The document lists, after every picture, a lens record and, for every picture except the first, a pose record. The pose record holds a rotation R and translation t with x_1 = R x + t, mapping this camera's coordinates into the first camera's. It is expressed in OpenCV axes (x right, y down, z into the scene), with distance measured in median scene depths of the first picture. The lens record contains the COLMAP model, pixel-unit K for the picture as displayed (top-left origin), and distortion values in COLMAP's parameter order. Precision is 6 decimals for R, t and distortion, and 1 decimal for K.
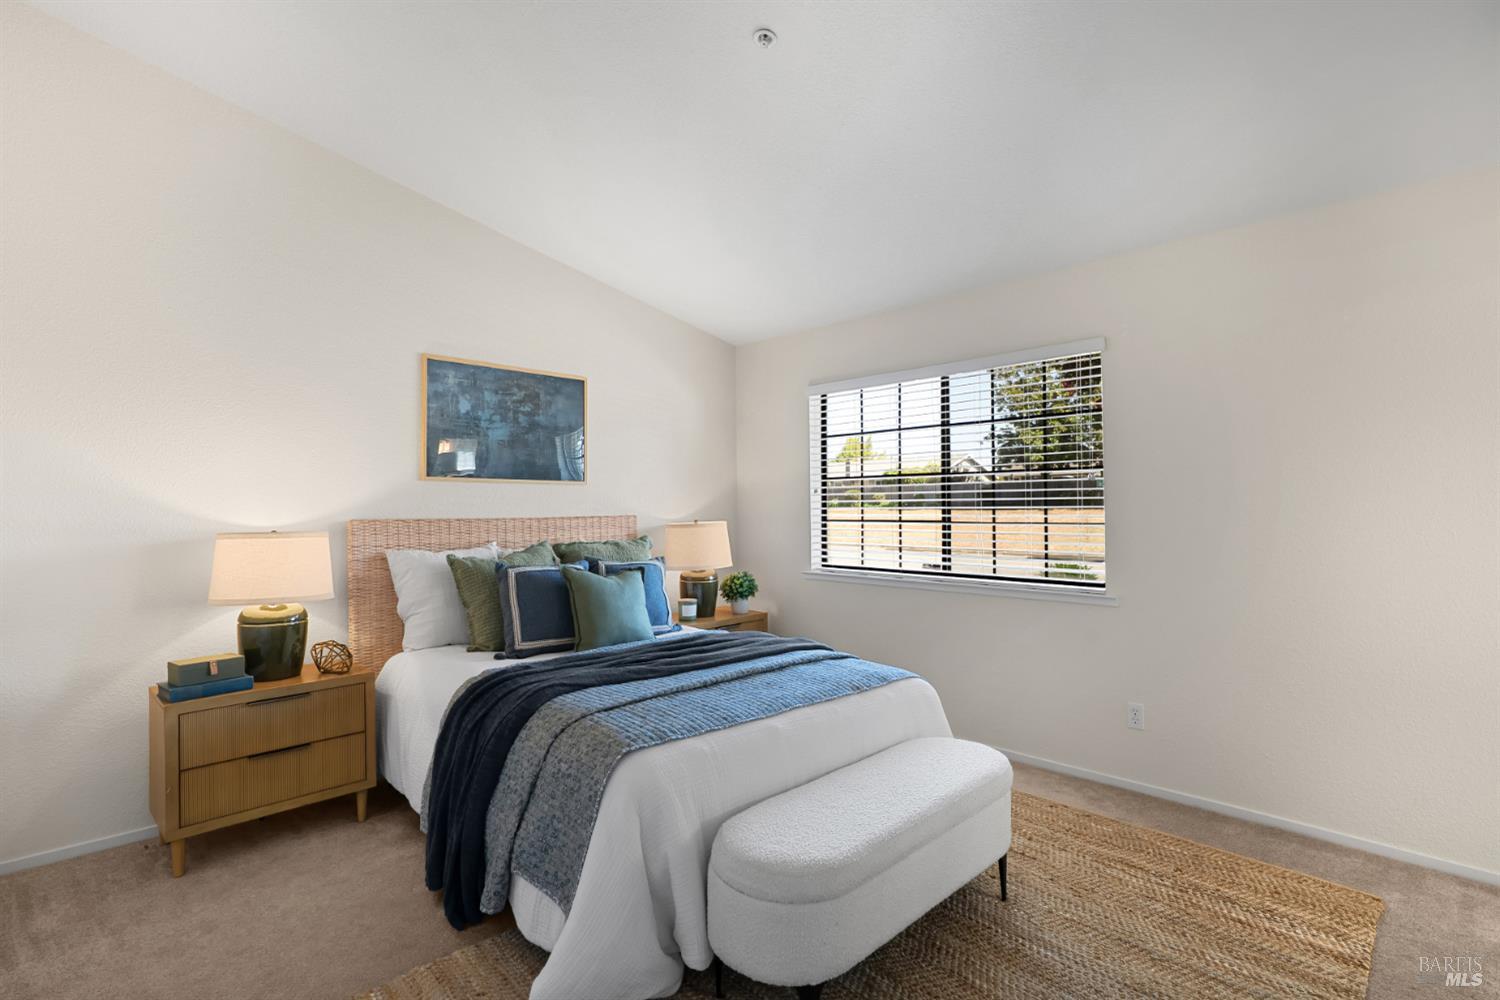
lens RADIAL K [[675.3, 0, 750.5], [0, 675.3, 497.6], [0, 0, 1]] dist [-0.003813, 0.000783]
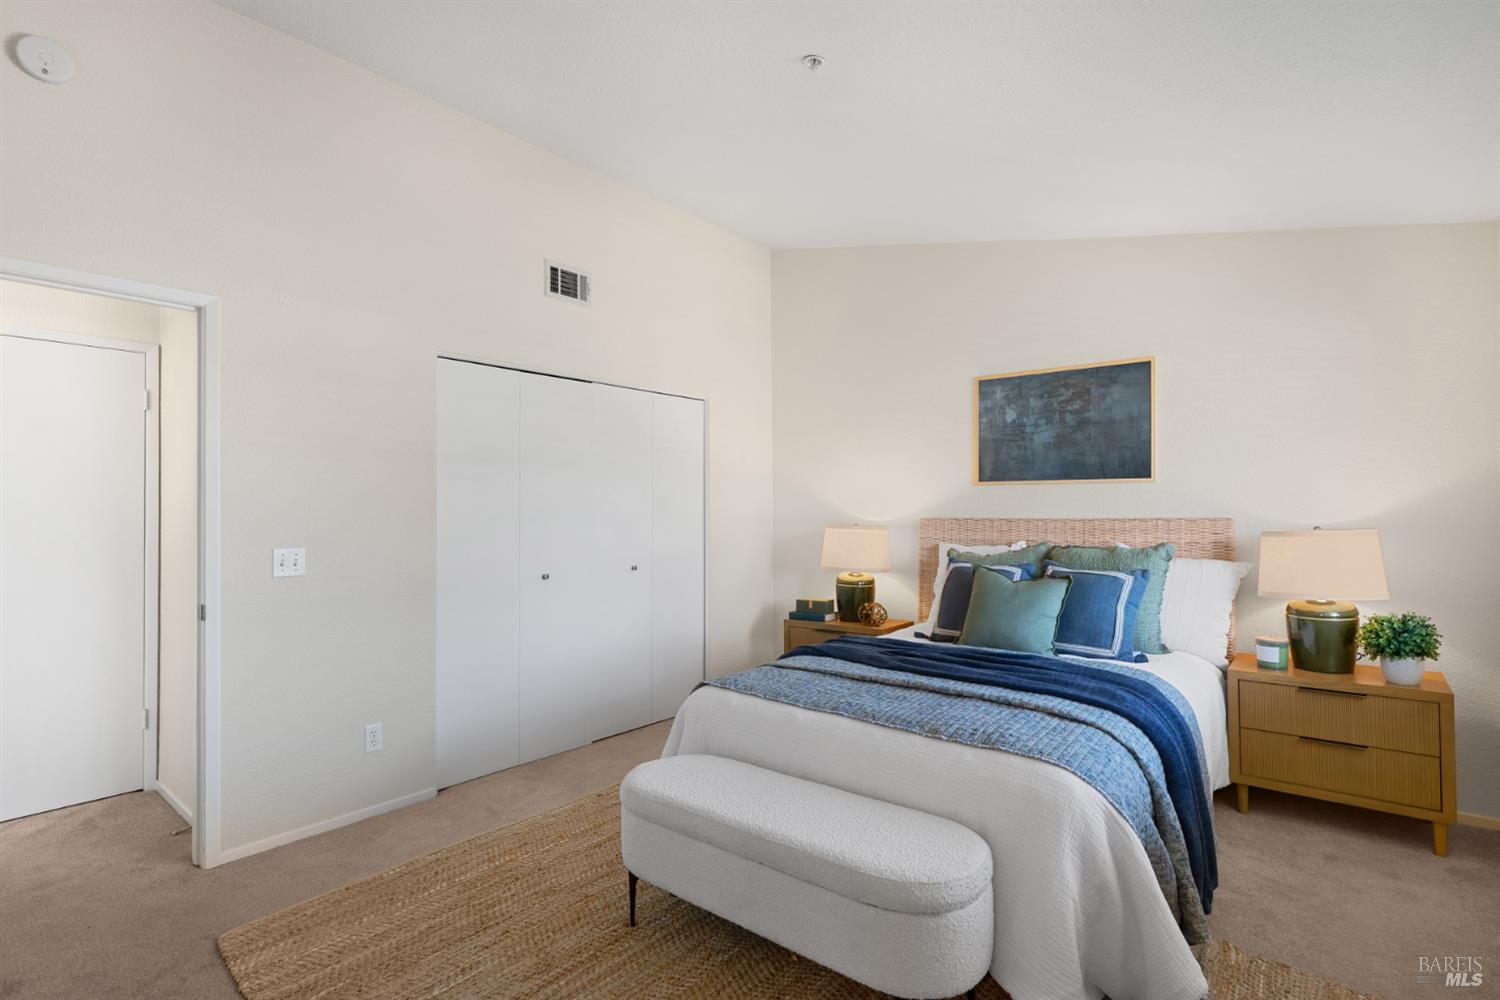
lens RADIAL K [[675.3, 0, 750.5], [0, 675.3, 497.6], [0, 0, 1]] dist [-0.003813, 0.000783]
pose [[0.179567, -0.010916, -0.983685, 0.562049], [0.022151, 0.999730, -0.007050, -0.004128], [0.983496, -0.020524, 0.179760, 0.373424]]
